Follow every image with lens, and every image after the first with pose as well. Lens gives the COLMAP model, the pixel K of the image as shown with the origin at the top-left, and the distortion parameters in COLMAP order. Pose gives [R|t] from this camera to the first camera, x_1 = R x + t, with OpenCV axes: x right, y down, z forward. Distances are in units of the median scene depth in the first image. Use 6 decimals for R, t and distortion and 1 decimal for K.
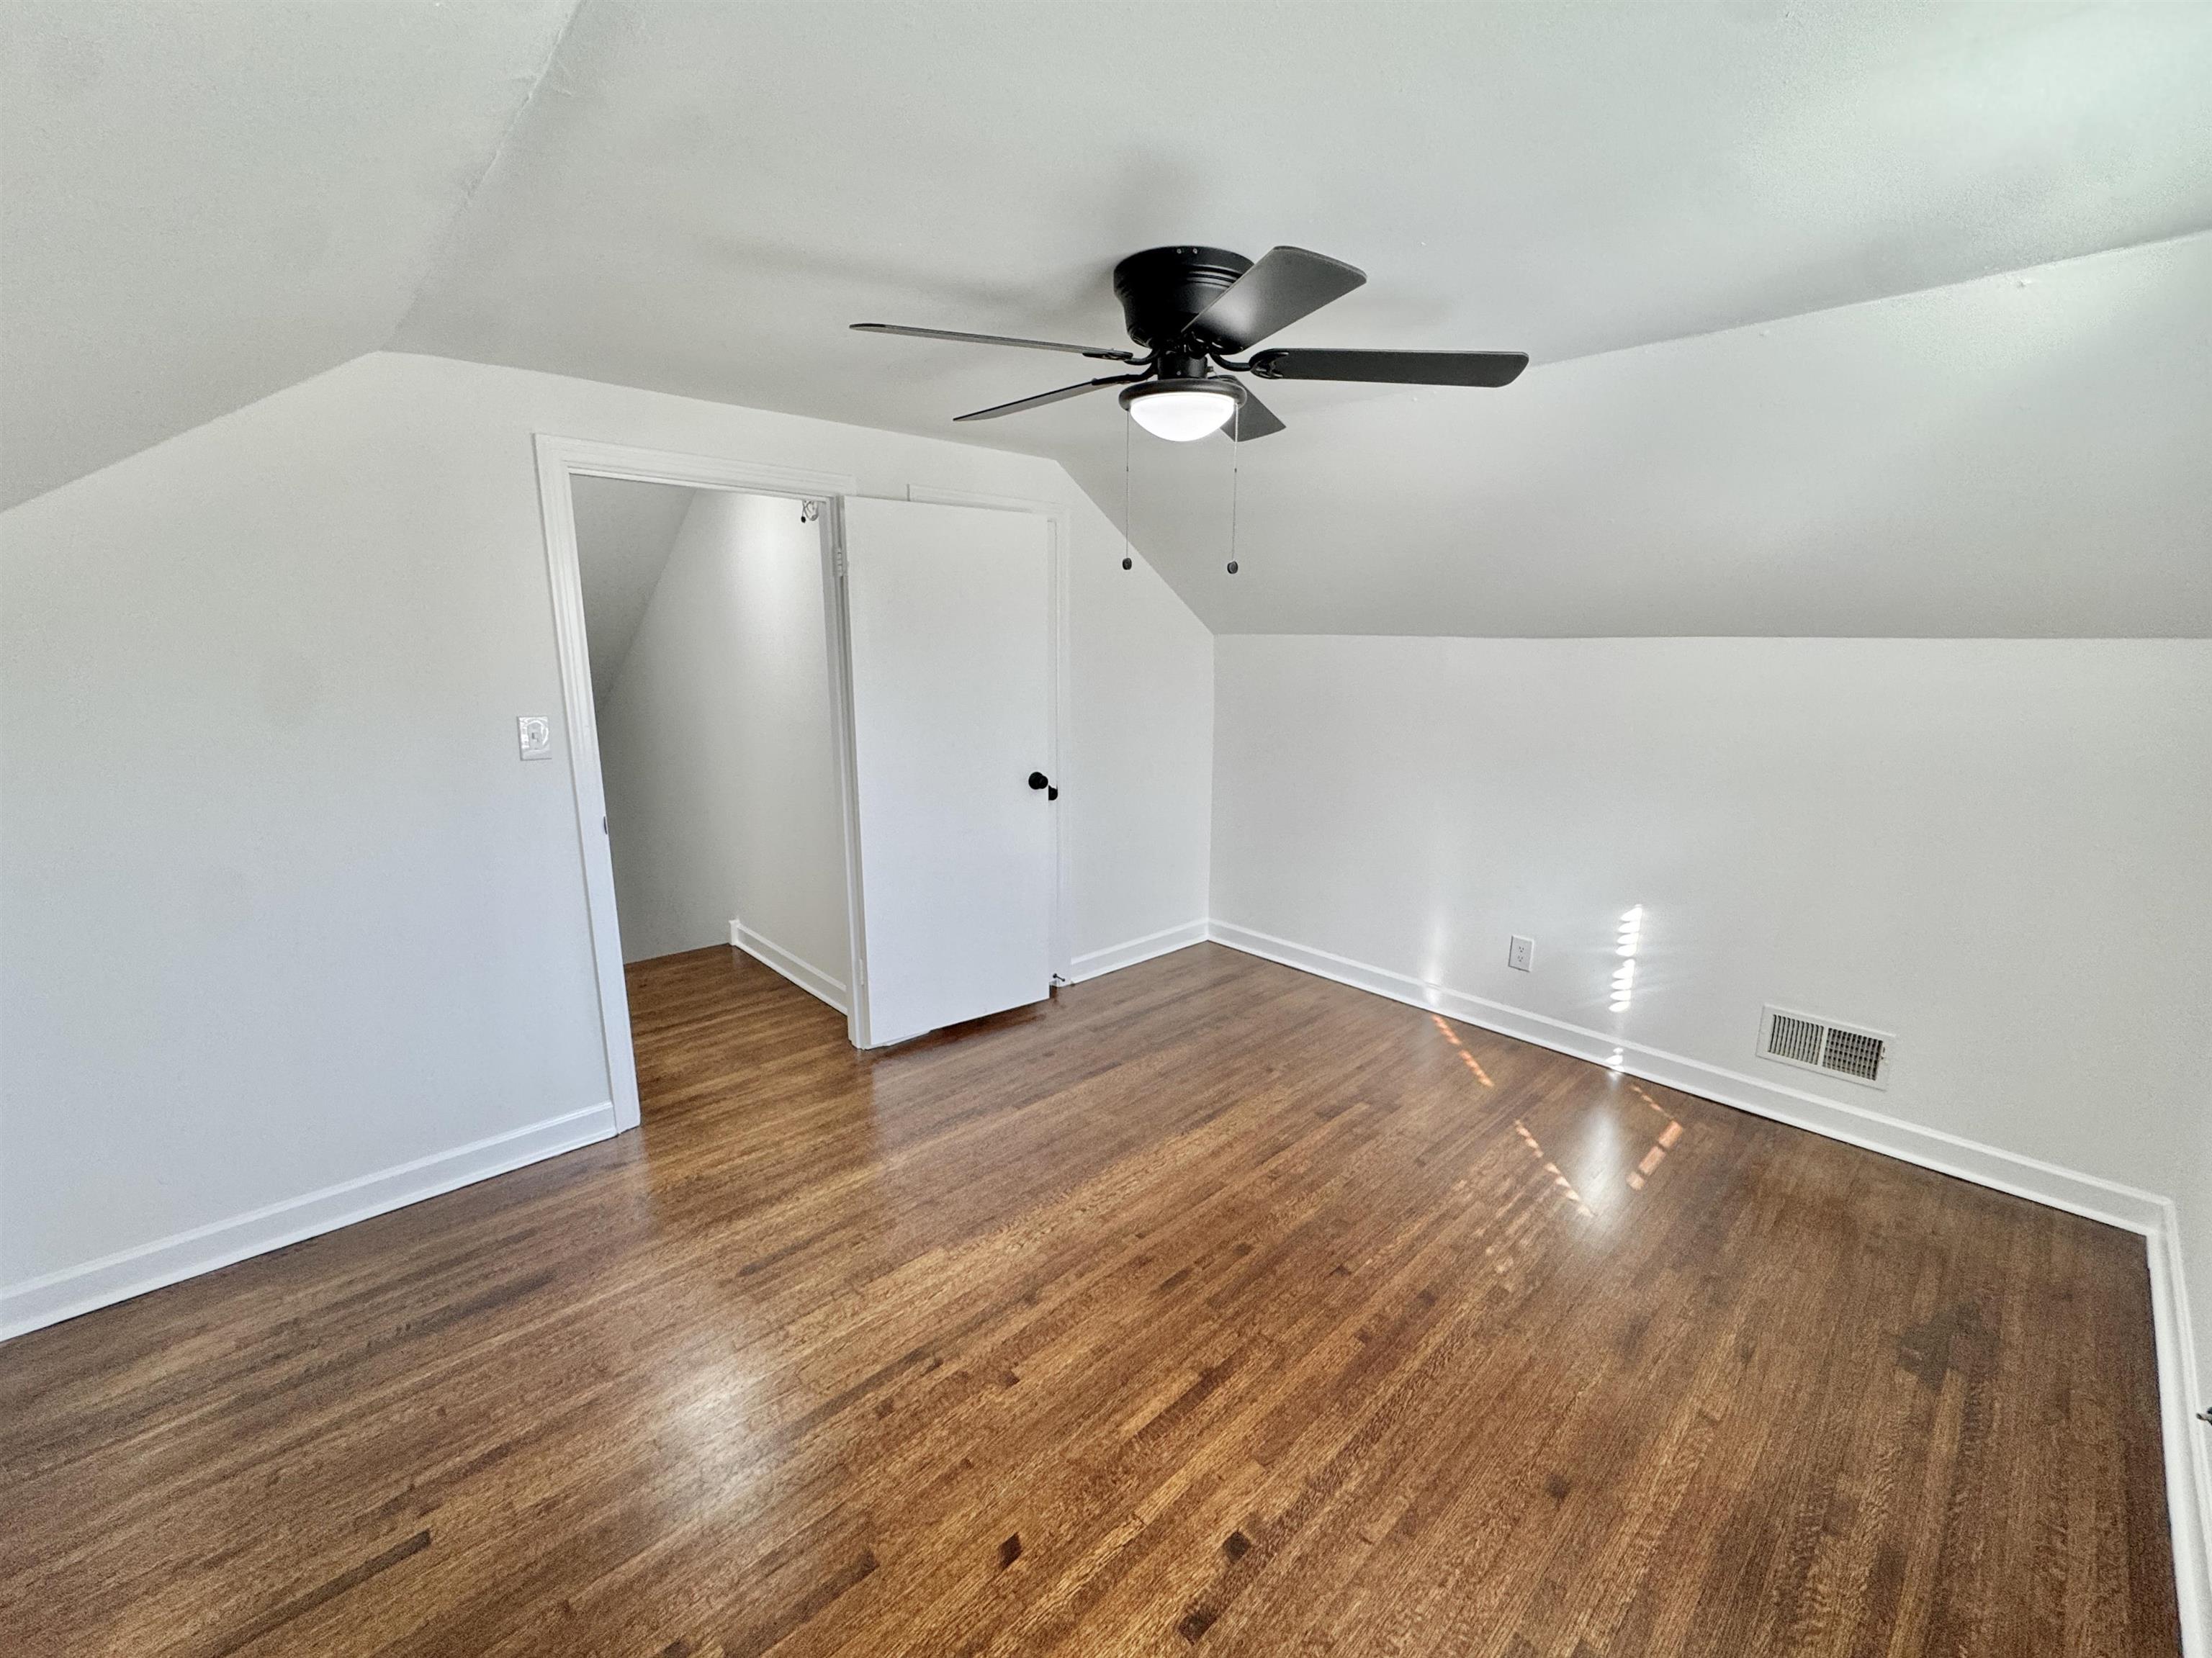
lens RADIAL K [[888.0, 0, 1098.8], [0, 888.0, 827.3], [0, 0, 1]] dist [-0.003111, -0.000014]
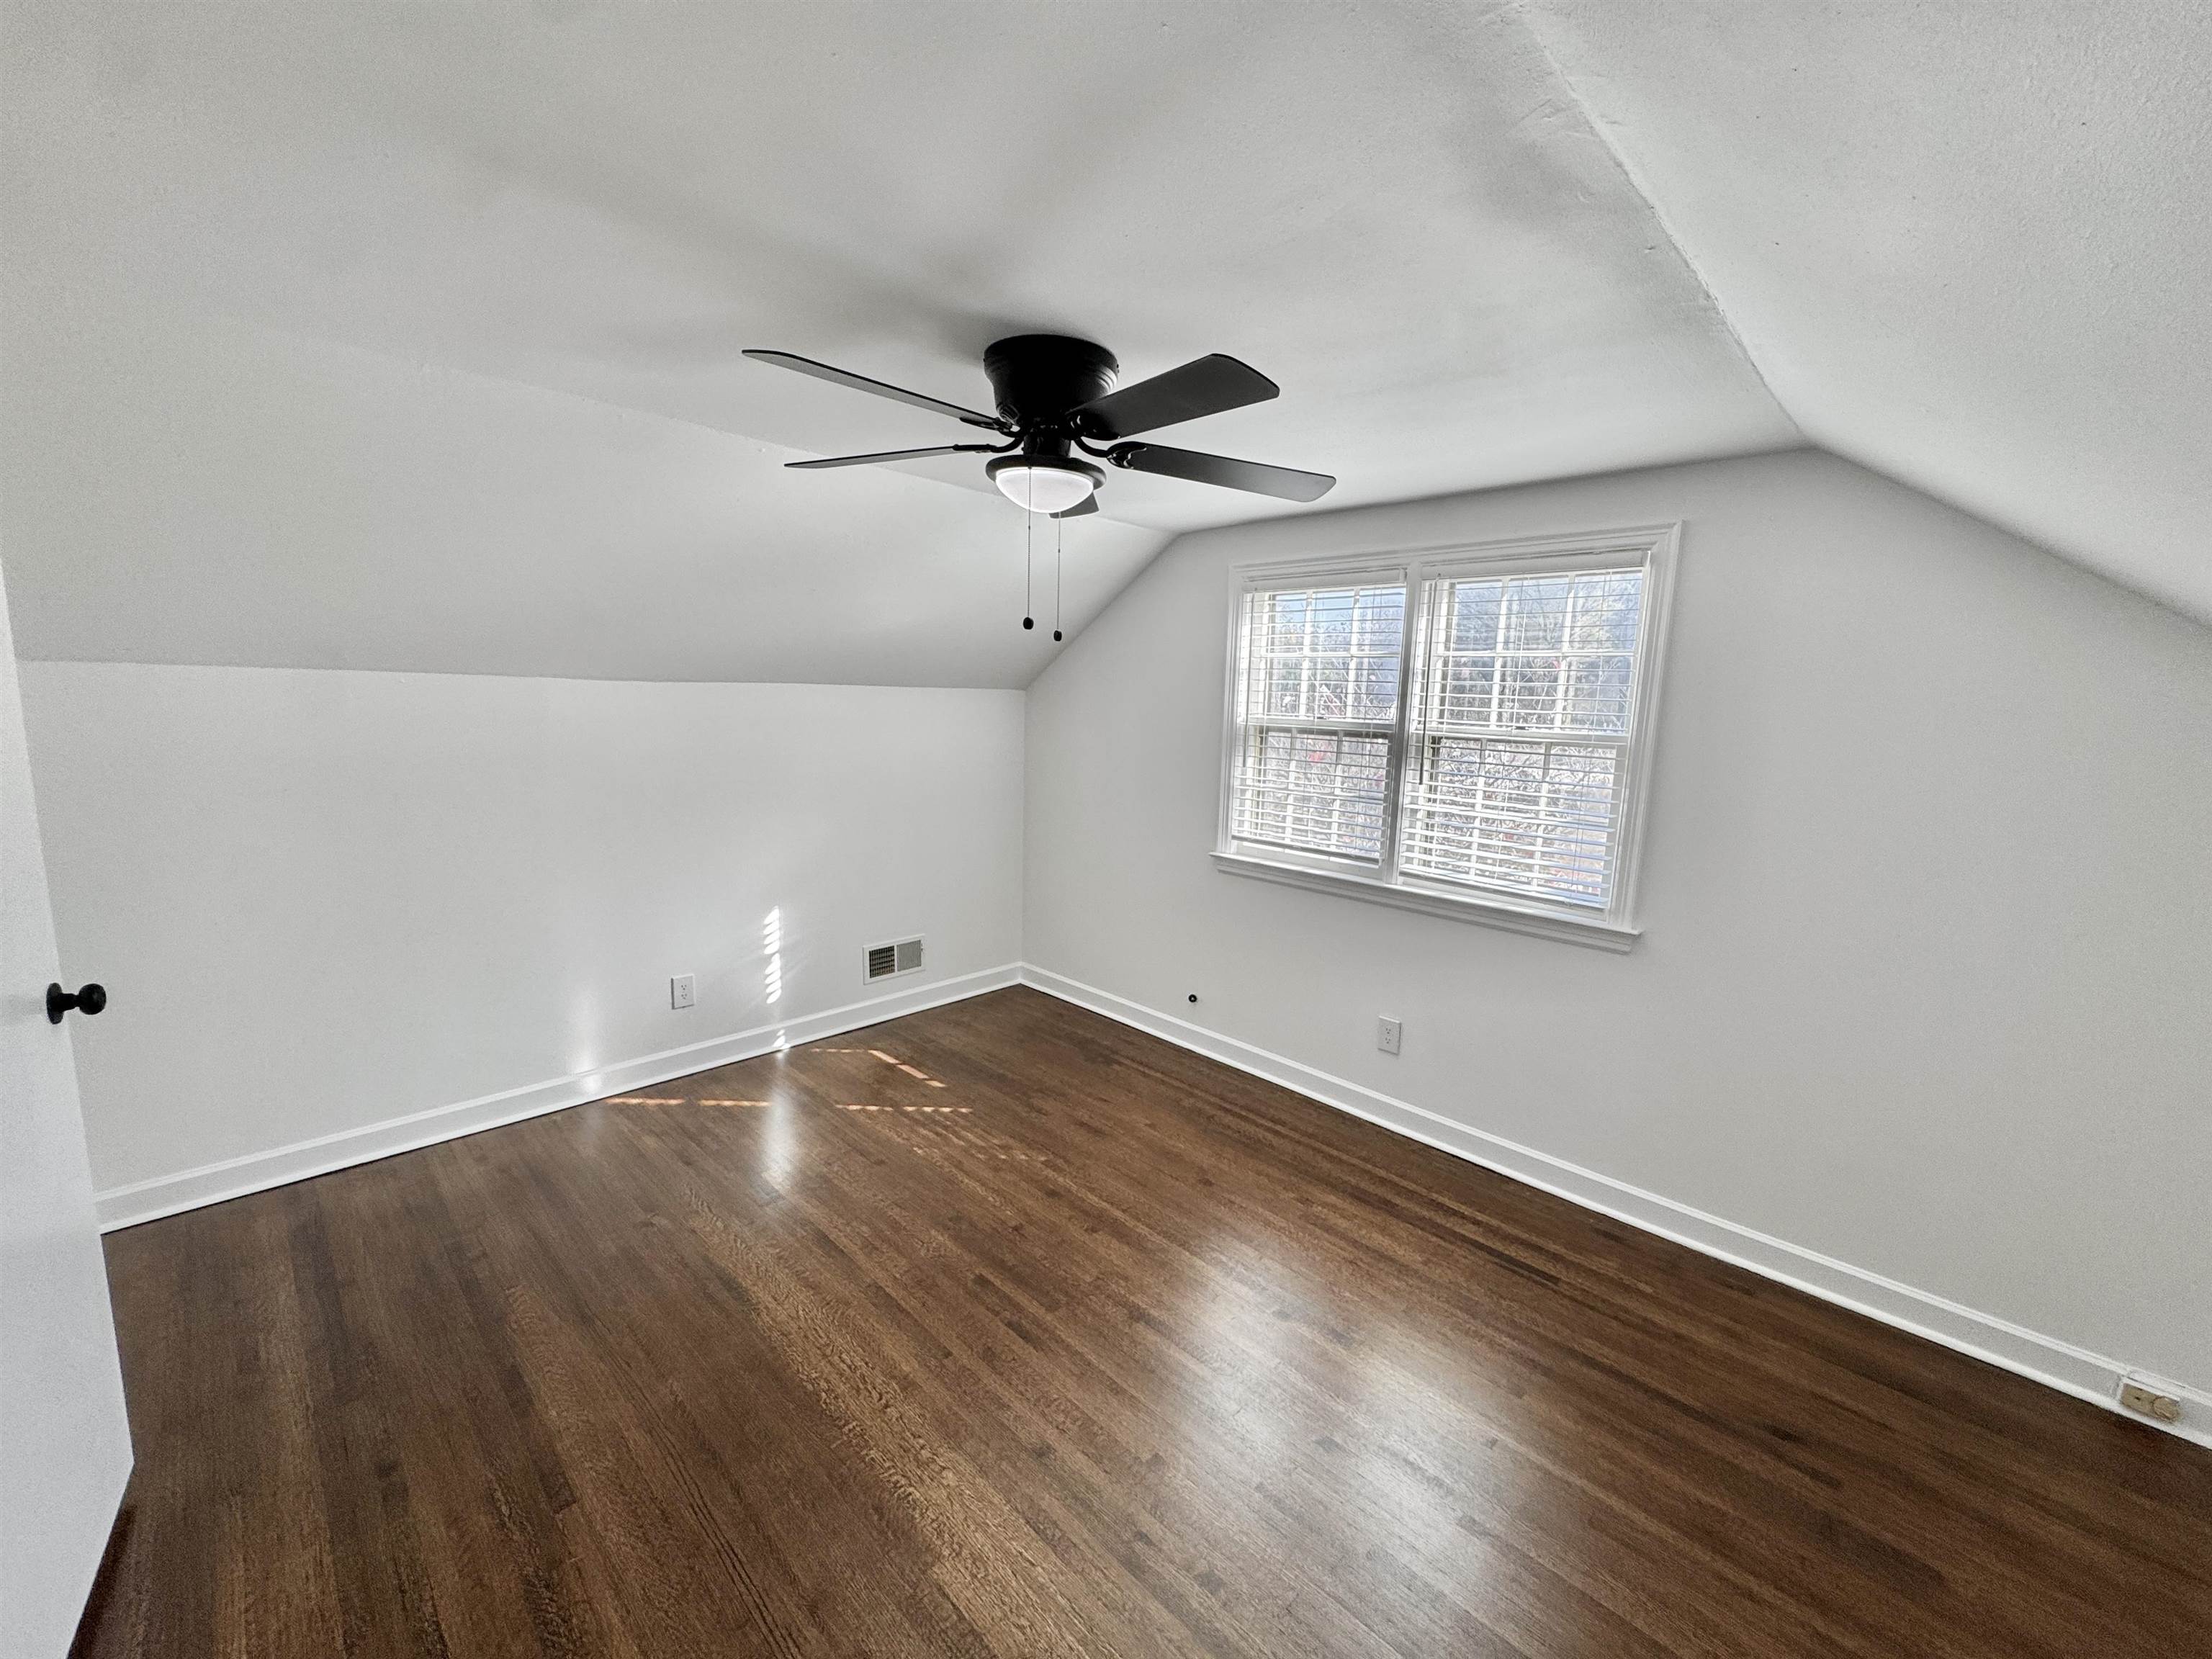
lens RADIAL K [[888.1, 0, 1099.6], [0, 888.1, 831.6], [0, 0, 1]] dist [-0.003111, -0.000014]
pose [[-0.028113, -0.161943, 0.986400, -0.560800], [0.179506, 0.969930, 0.164355, -0.127957], [-0.983355, 0.181685, 0.001802, 0.556363]]
